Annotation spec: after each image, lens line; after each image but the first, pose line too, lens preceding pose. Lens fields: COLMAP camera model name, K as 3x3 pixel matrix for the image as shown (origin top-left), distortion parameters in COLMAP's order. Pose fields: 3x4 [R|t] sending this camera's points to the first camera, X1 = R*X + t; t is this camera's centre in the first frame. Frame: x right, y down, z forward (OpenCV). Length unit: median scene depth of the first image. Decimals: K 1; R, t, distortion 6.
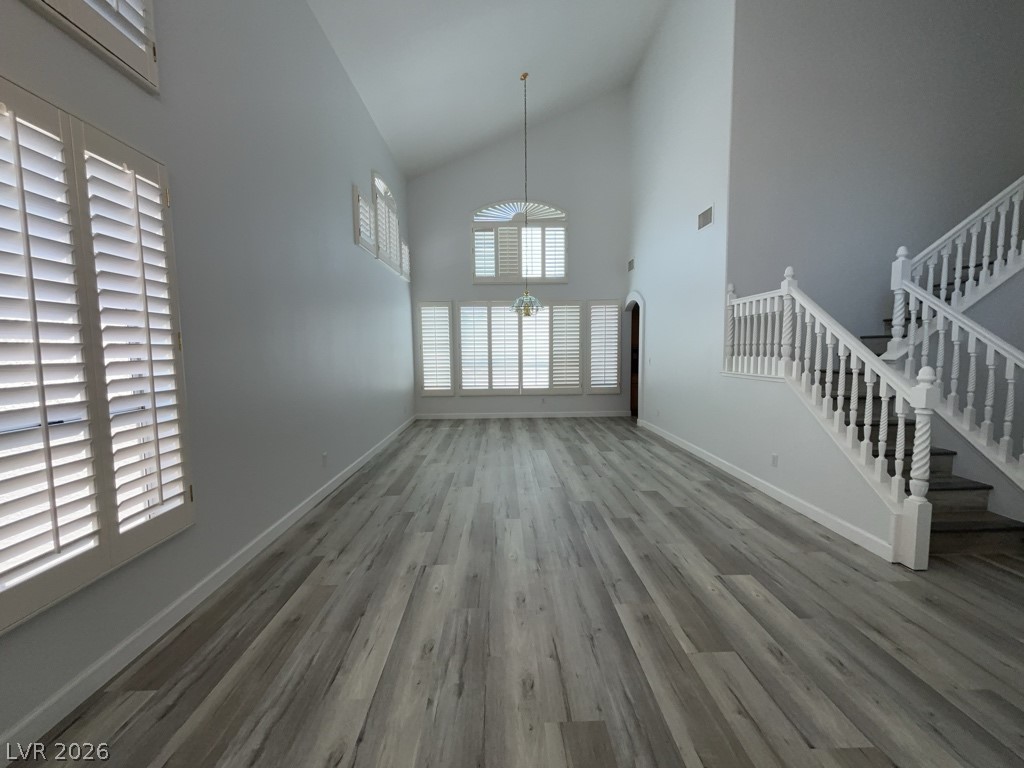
lens RADIAL K [[413.5, 0, 509.1], [0, 413.5, 384.5], [0, 0, 1]] dist [0.001177, -0.000216]
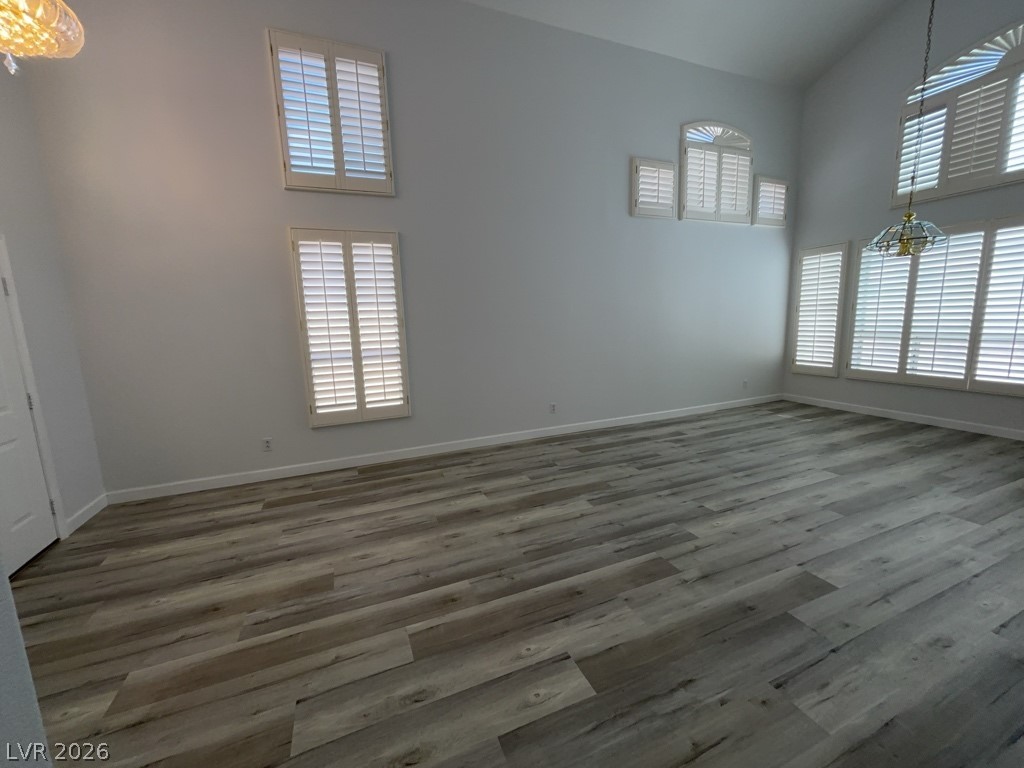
lens RADIAL K [[413.5, 0, 509.7], [0, 413.5, 384.7], [0, 0, 1]] dist [0.001177, -0.000216]
pose [[0.360541, 0.149525, -0.920680, 0.772396], [-0.052861, 0.988756, 0.139881, -0.069216], [0.931244, -0.001764, 0.364391, 0.472396]]
